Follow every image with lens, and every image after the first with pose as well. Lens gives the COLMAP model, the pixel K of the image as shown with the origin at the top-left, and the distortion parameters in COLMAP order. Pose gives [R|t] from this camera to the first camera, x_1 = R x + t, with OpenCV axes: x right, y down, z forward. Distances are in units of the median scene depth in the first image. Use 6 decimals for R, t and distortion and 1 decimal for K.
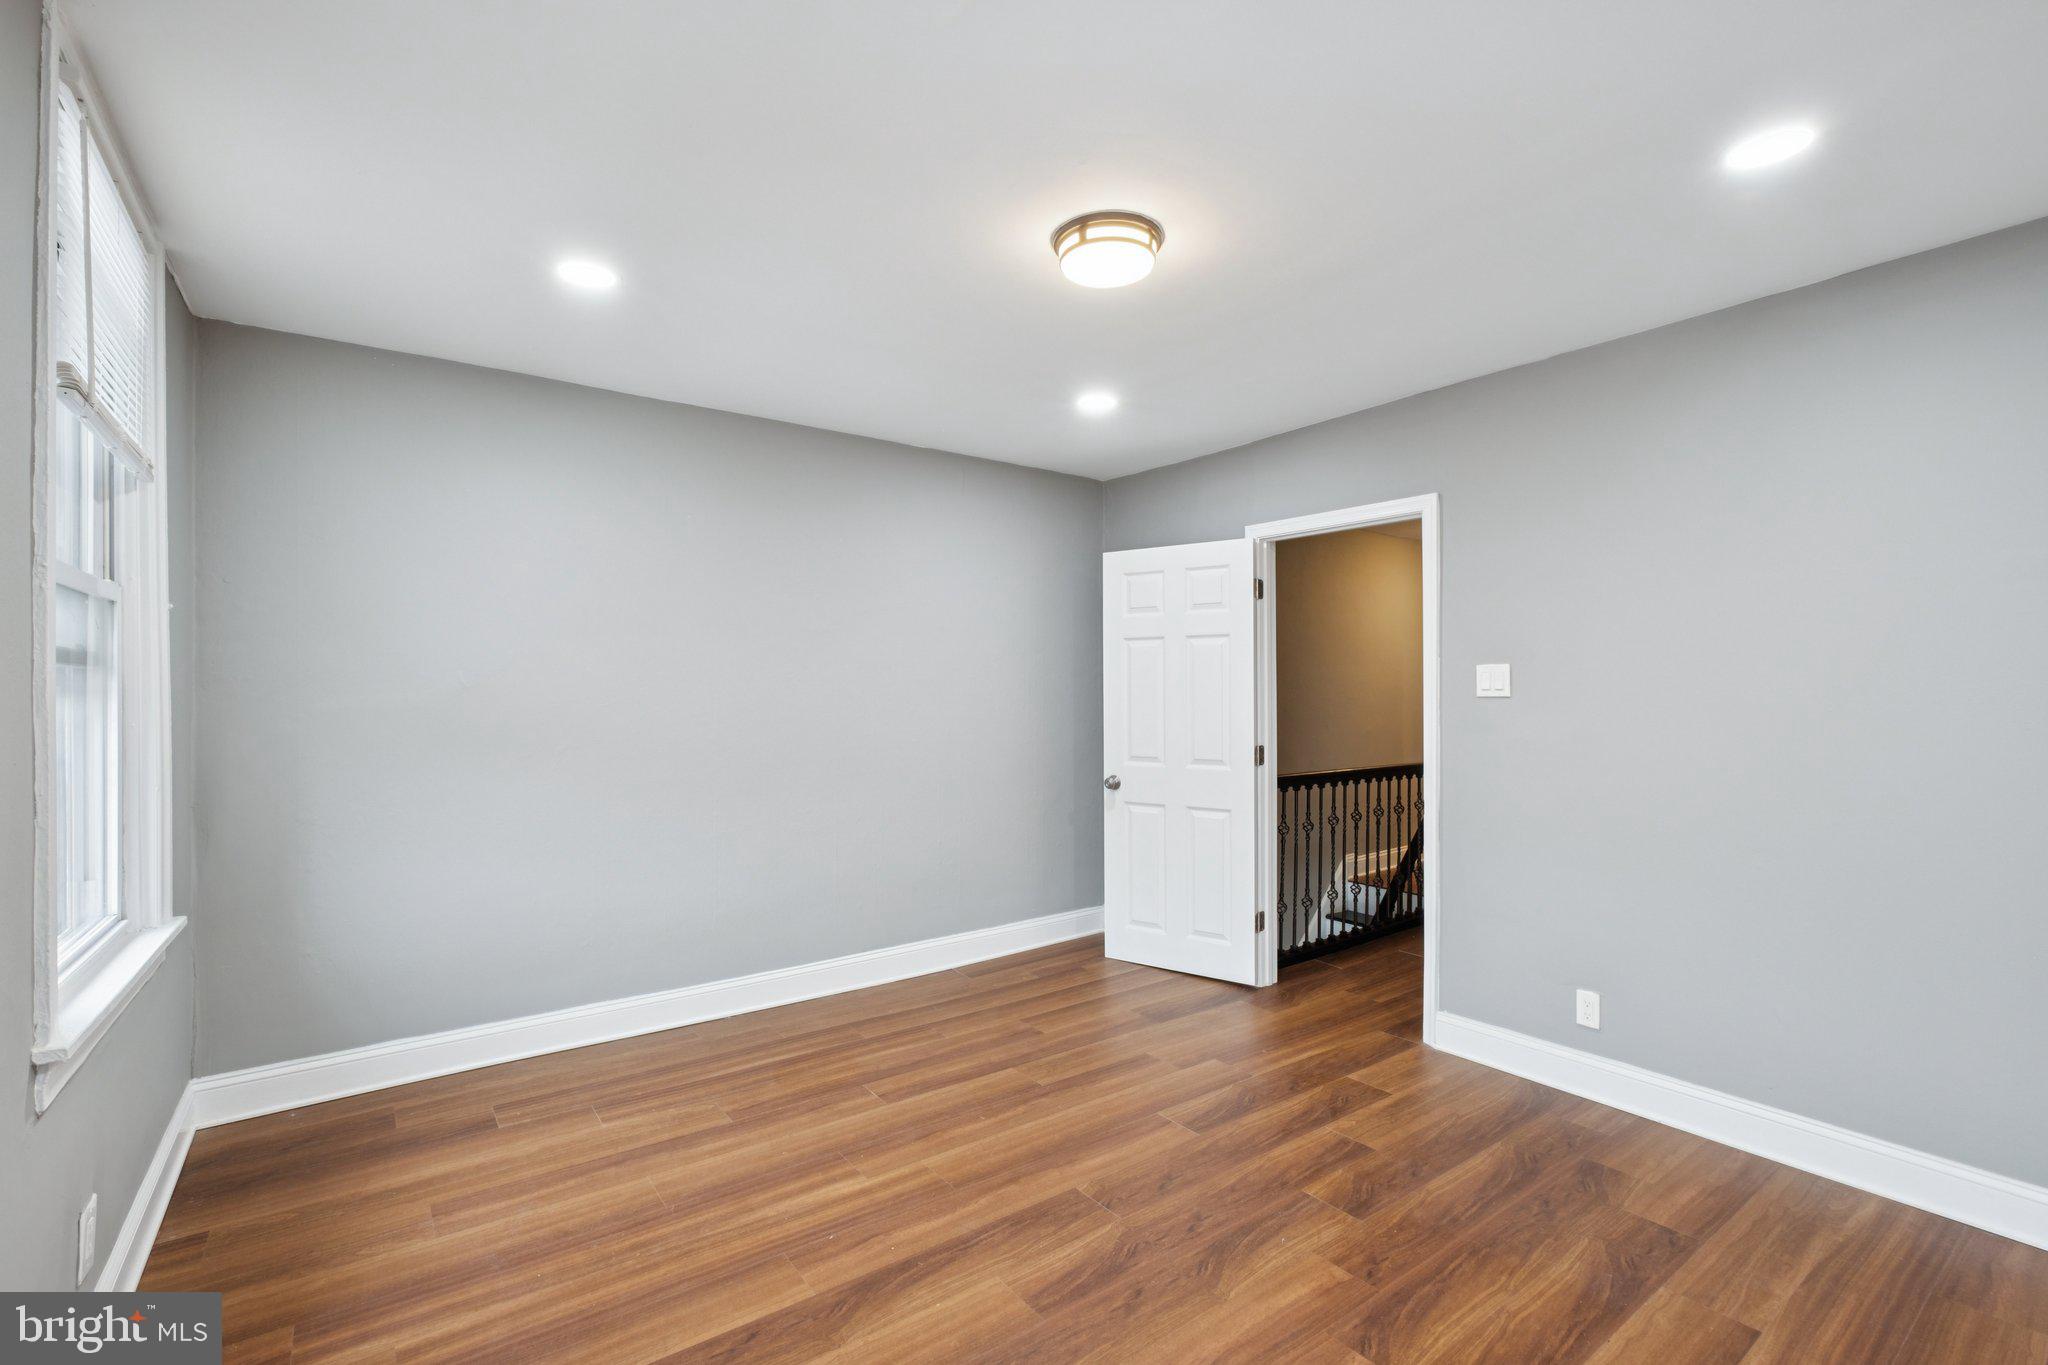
lens RADIAL K [[905.3, 0, 1010.6], [0, 905.3, 692.8], [0, 0, 1]] dist [-0.000386, -0.000137]
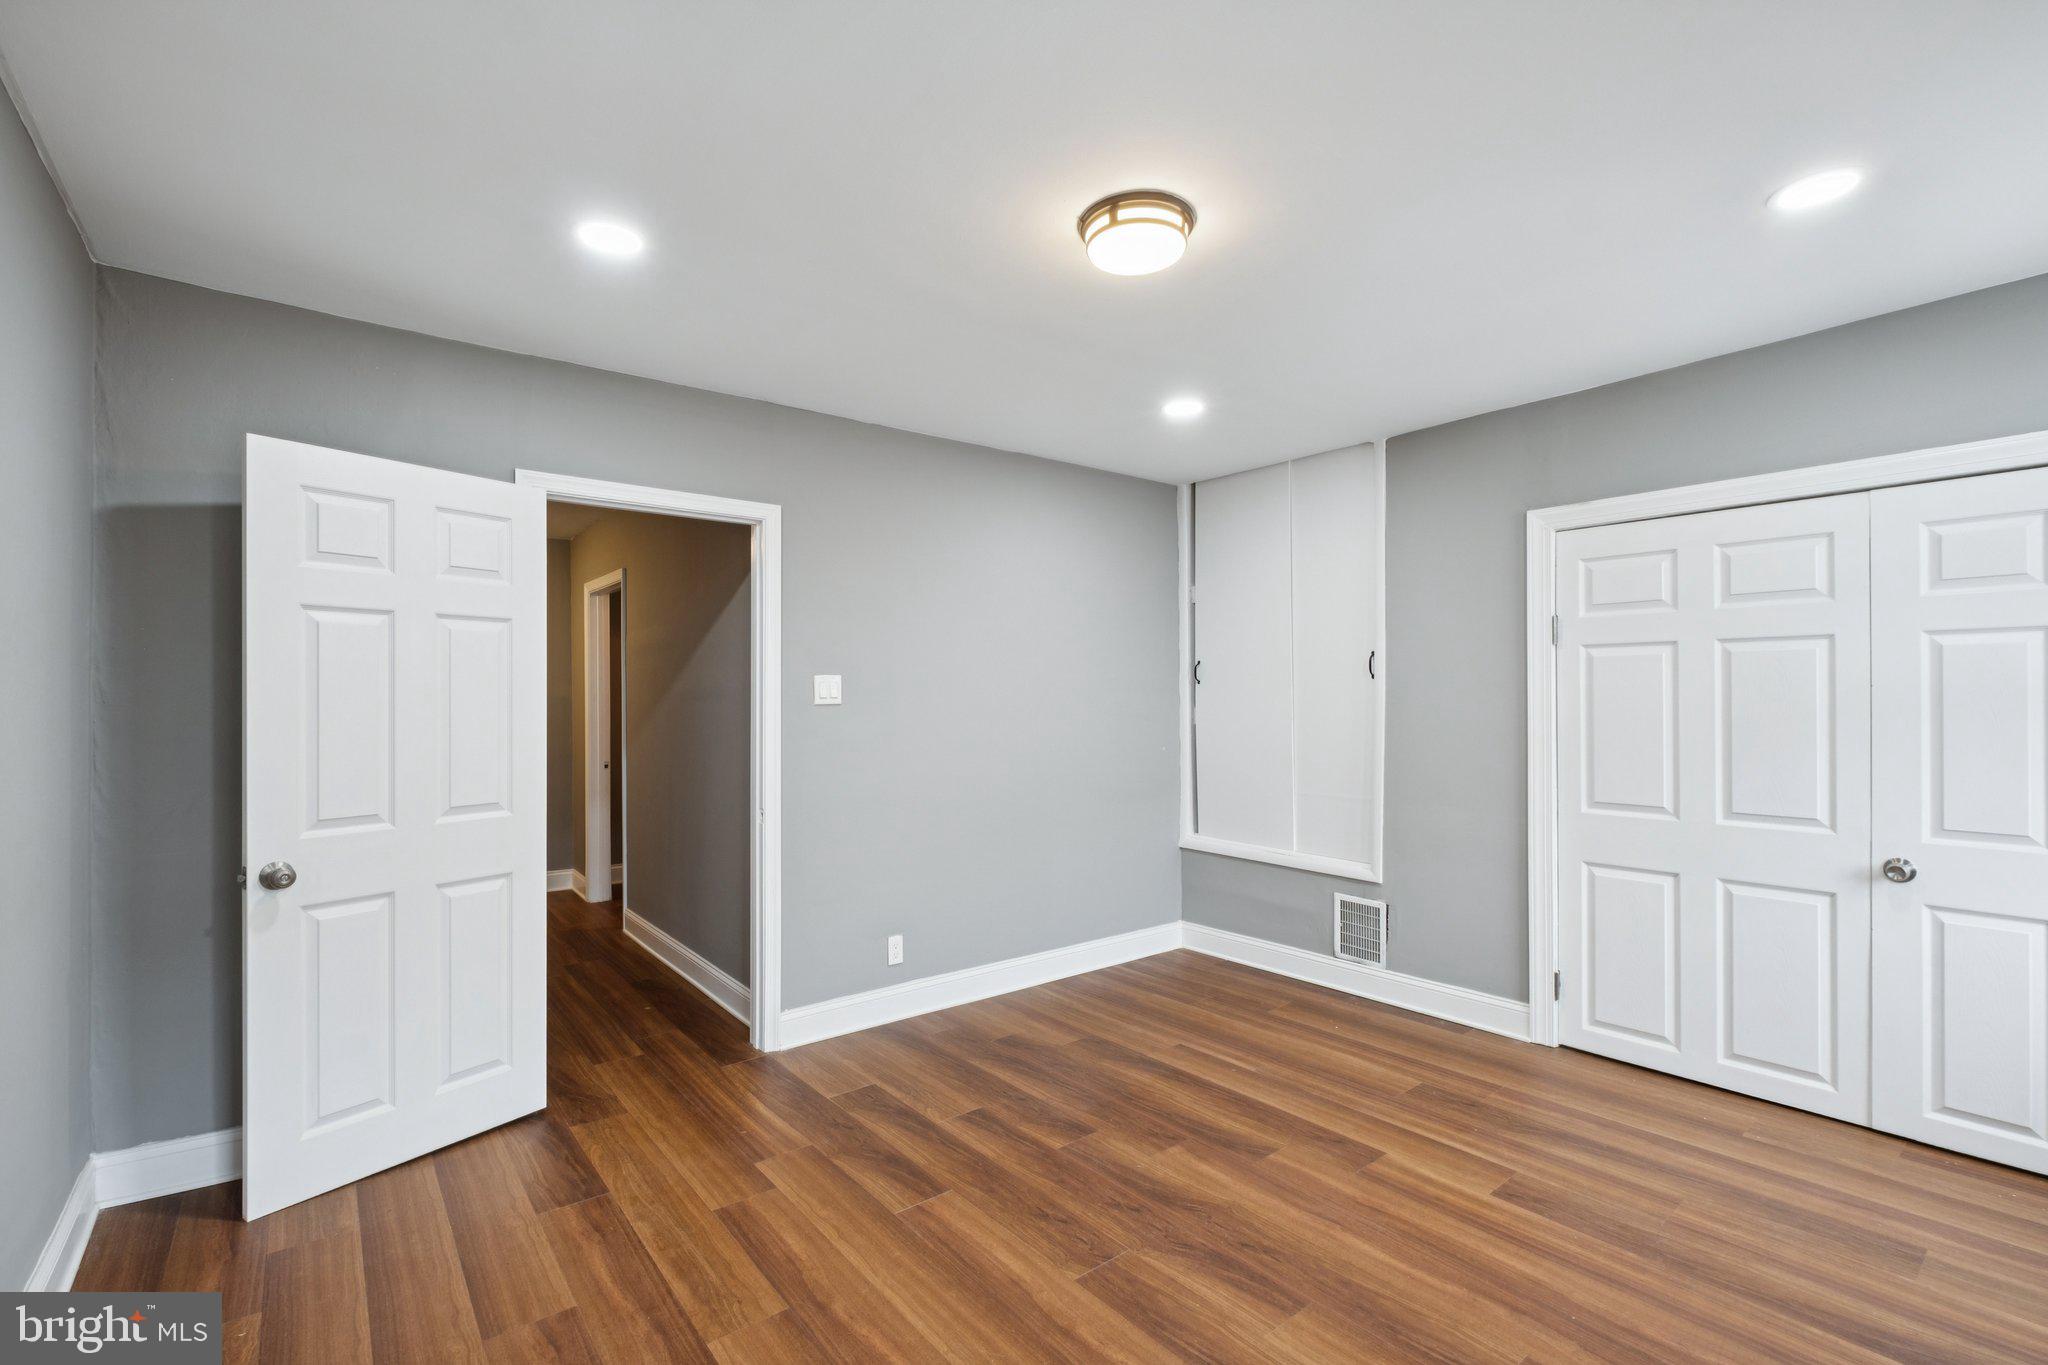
lens RADIAL K [[905.3, 0, 1010.6], [0, 905.3, 692.8], [0, 0, 1]] dist [-0.000386, -0.000137]
pose [[-0.035674, 0.003680, 0.999357, -0.655963], [0.004374, 0.999984, -0.003527, -0.005591], [-0.999354, 0.004246, -0.035690, 0.909369]]
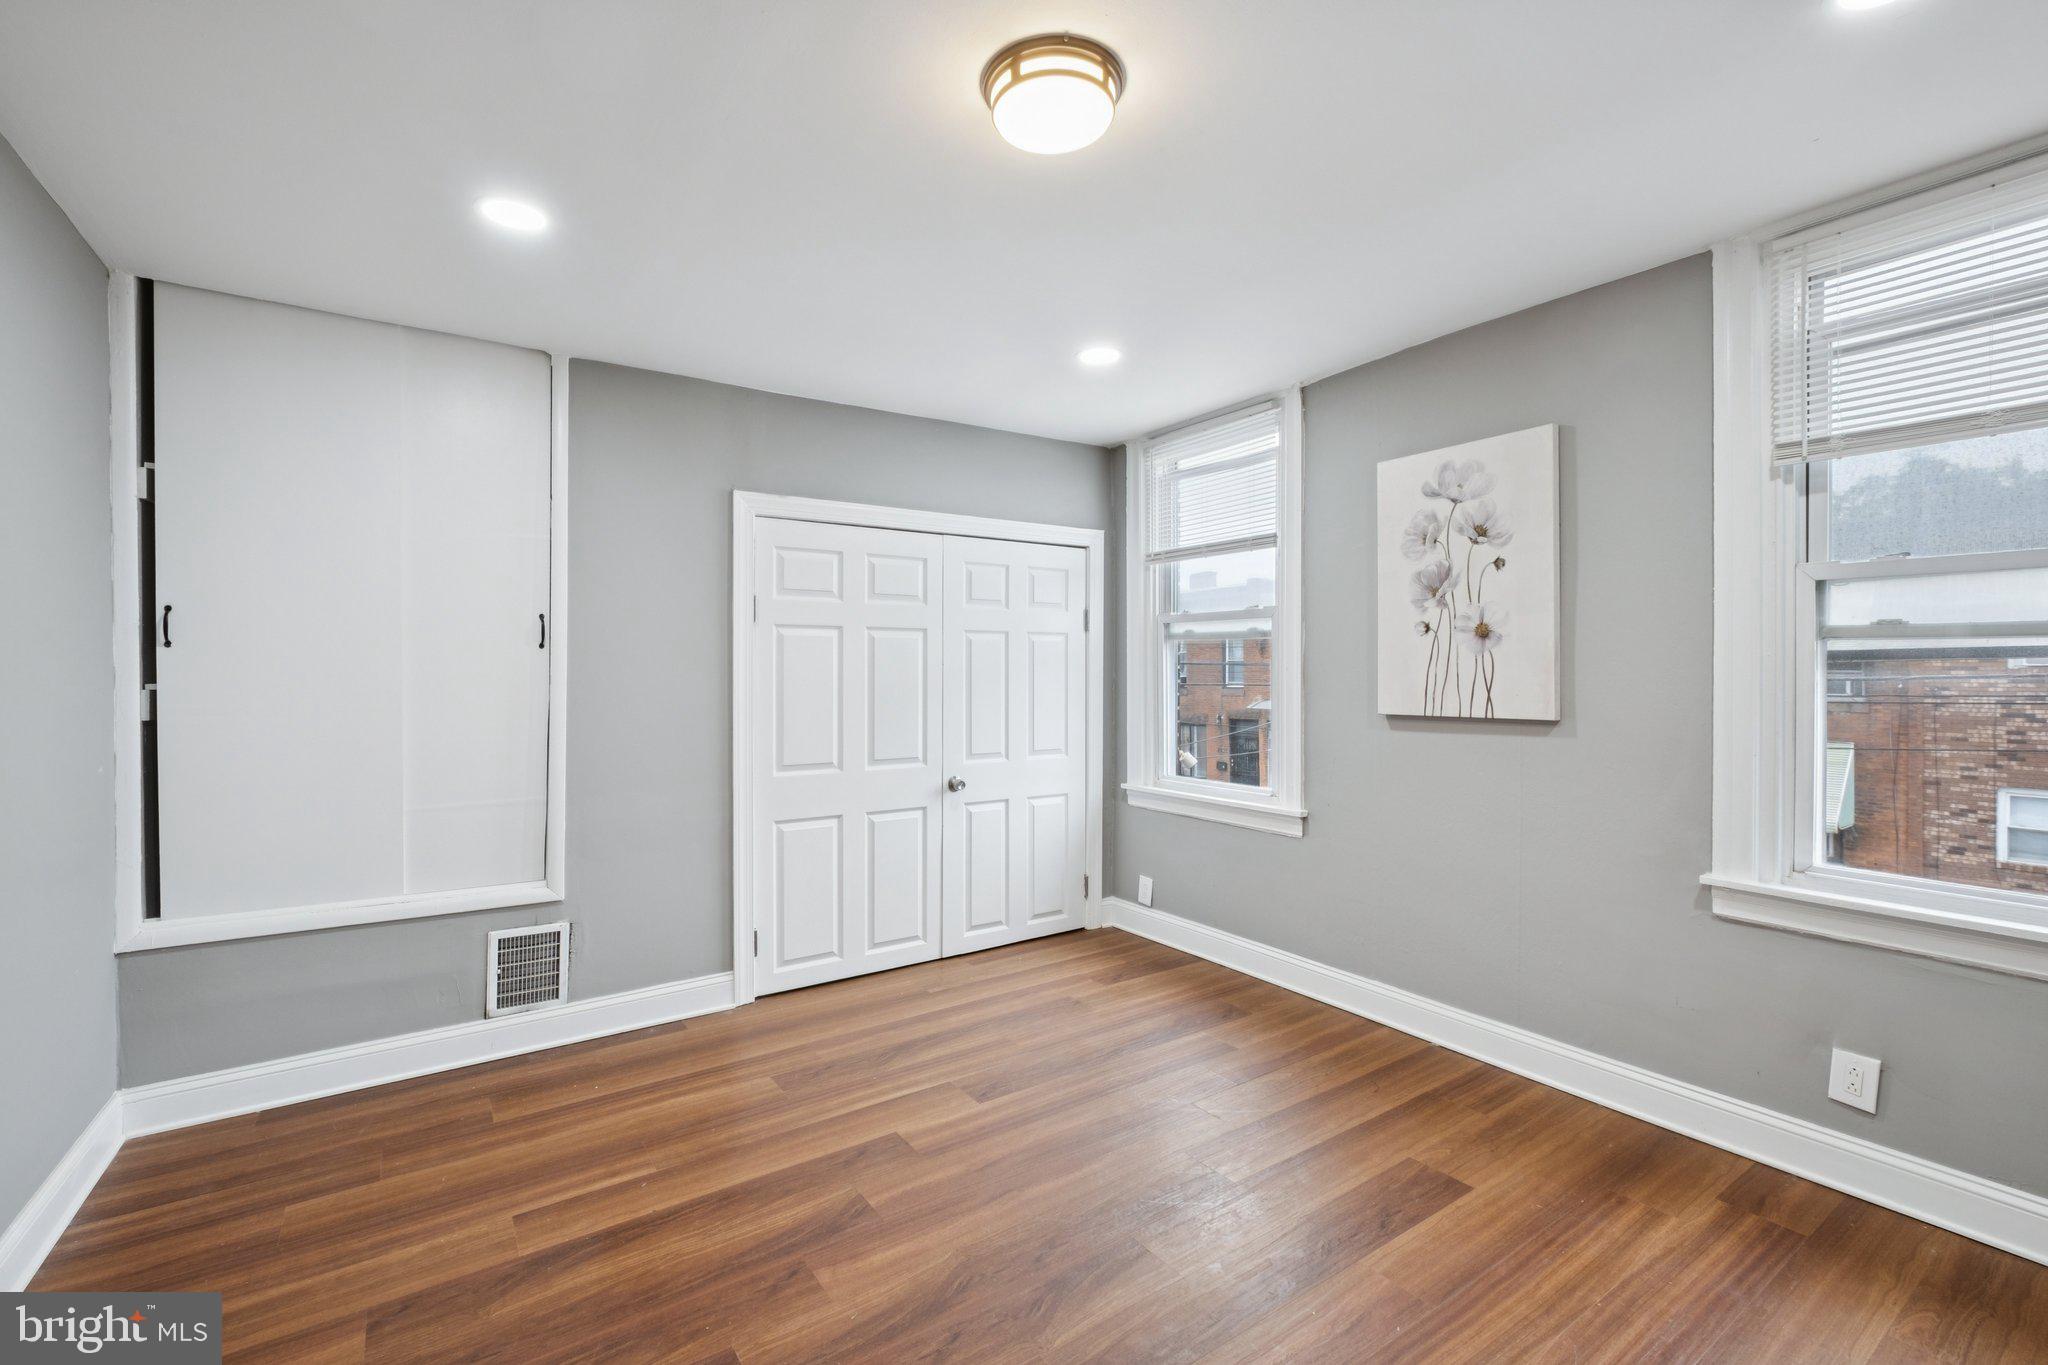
lens RADIAL K [[891.3, 0, 1024.3], [0, 891.3, 670.9], [0, 0, 1]] dist [-0.002516, 0.000011]
pose [[-0.999483, 0.000835, 0.032154, 0.083659], [0.000786, 0.999999, -0.001533, 0.000103], [-0.032155, -0.001507, -0.999482, 1.377982]]
